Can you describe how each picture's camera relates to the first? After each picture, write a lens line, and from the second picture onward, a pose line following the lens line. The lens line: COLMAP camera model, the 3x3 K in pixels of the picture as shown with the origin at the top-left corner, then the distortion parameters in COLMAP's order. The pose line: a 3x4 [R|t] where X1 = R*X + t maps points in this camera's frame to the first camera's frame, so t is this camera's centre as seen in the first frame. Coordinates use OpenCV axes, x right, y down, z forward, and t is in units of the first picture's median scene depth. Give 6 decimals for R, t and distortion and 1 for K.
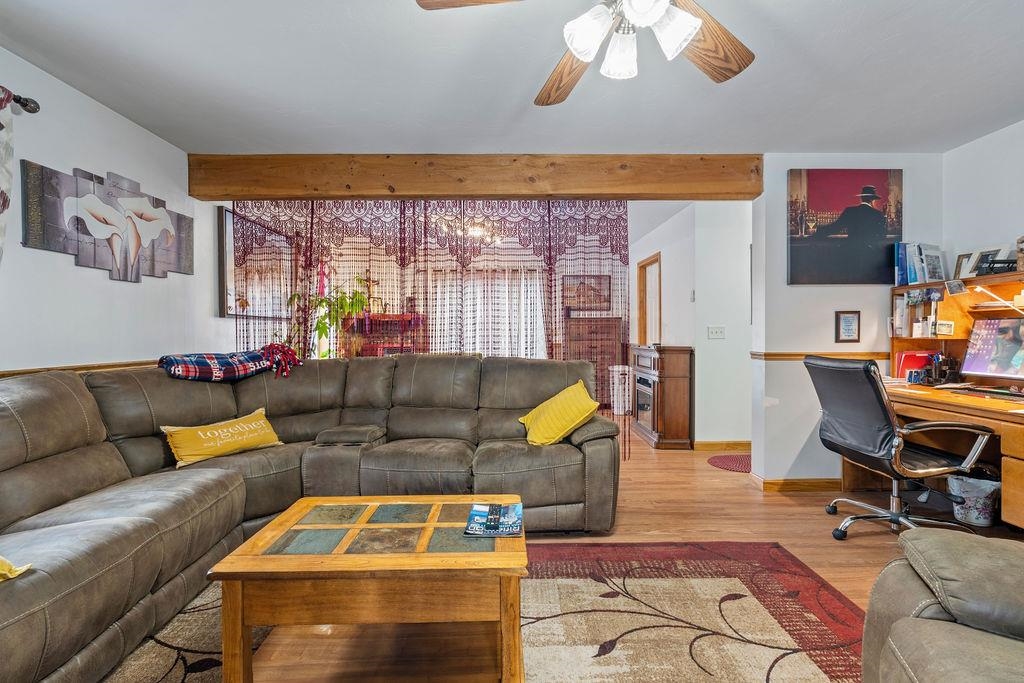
lens RADIAL K [[451.3, 0, 516.2], [0, 451.3, 335.0], [0, 0, 1]] dist [-0.010459, -0.000102]
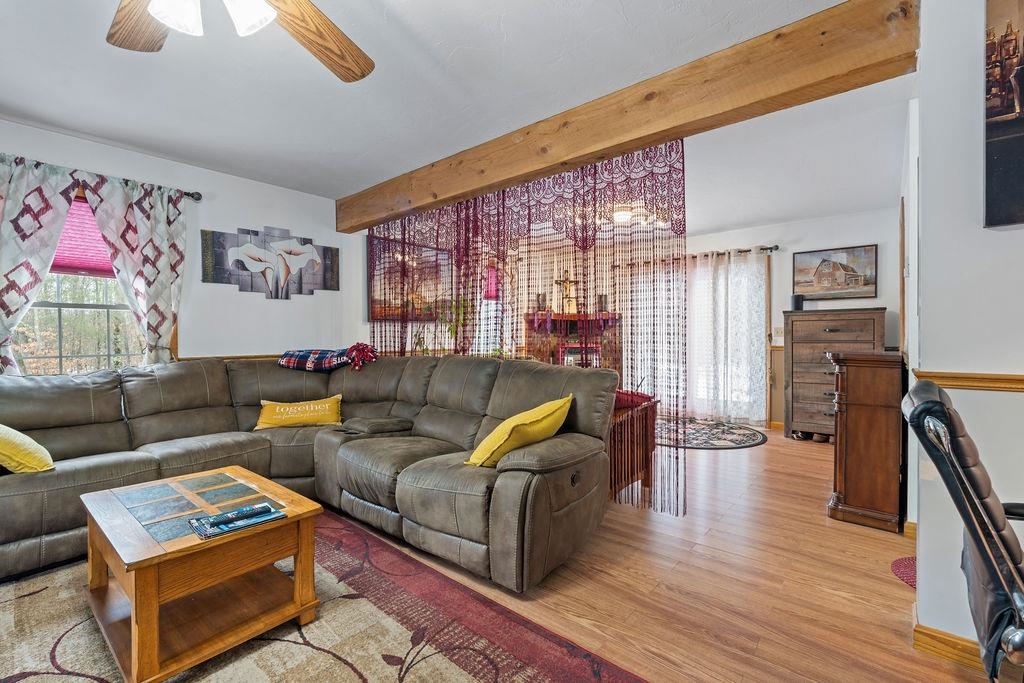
lens RADIAL K [[453.3, 0, 509.2], [0, 453.3, 337.7], [0, 0, 1]] dist [-0.009260, 0.000316]
pose [[0.747060, 0.003370, -0.664748, 0.661451], [0.001856, 0.999973, 0.007155, -0.003523], [0.664754, -0.006579, 0.747034, 0.395687]]
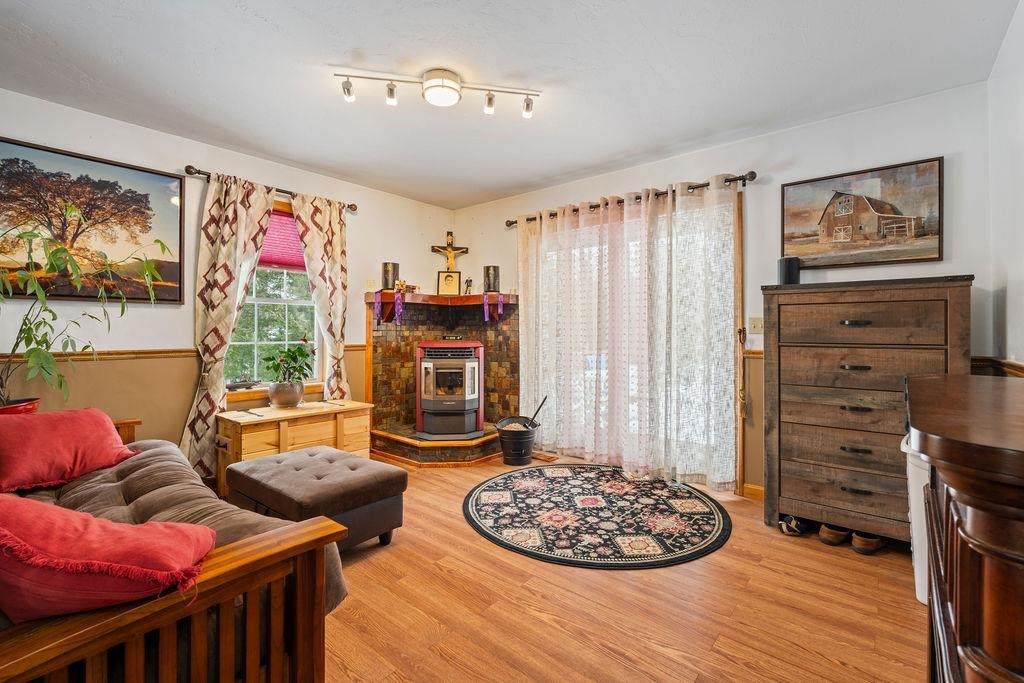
lens RADIAL K [[454.9, 0, 510.9], [0, 454.9, 321.1], [0, 0, 1]] dist [-0.003445, -0.000387]
pose [[0.748354, -0.003920, -0.663288, 0.515771], [-0.008341, 0.999848, -0.015320, -0.001495], [0.663247, 0.016997, 0.748207, 1.428243]]
